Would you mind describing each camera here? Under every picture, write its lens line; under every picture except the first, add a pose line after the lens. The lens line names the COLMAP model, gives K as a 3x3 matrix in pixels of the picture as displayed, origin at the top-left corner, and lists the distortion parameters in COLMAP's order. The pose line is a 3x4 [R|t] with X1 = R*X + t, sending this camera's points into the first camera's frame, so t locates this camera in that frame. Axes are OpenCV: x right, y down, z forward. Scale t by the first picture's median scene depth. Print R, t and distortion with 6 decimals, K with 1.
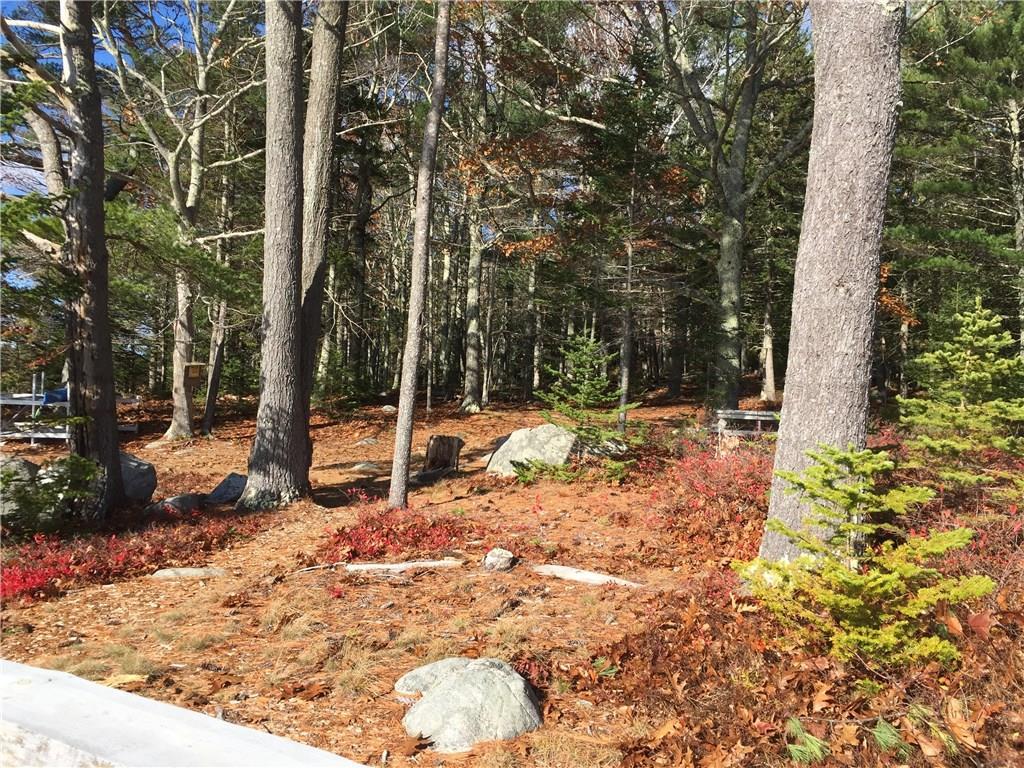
lens RADIAL K [[895.6, 0, 513.2], [0, 895.6, 384.1], [0, 0, 1]] dist [0.018524, 0.001995]
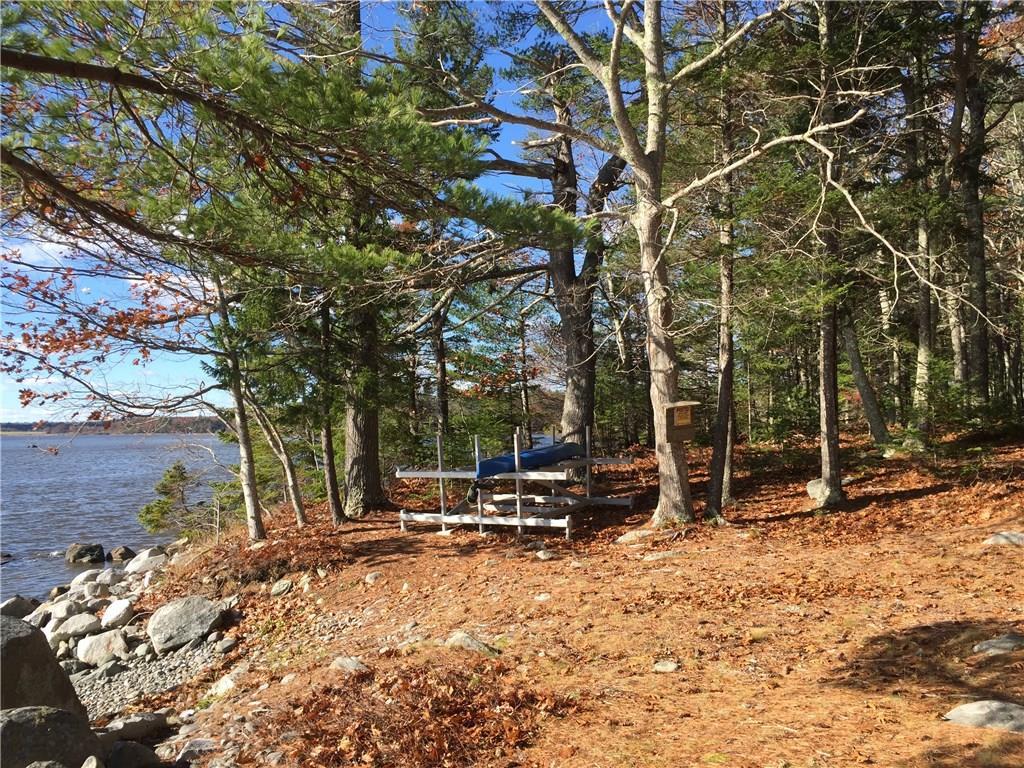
lens RADIAL K [[895.6, 0, 514.8], [0, 895.6, 386.0], [0, 0, 1]] dist [0.018524, 0.001995]
pose [[0.785944, -0.084027, -0.612561, -0.066072], [0.065895, 0.996463, -0.052143, -0.010442], [0.614776, 0.000617, 0.788702, 0.442765]]
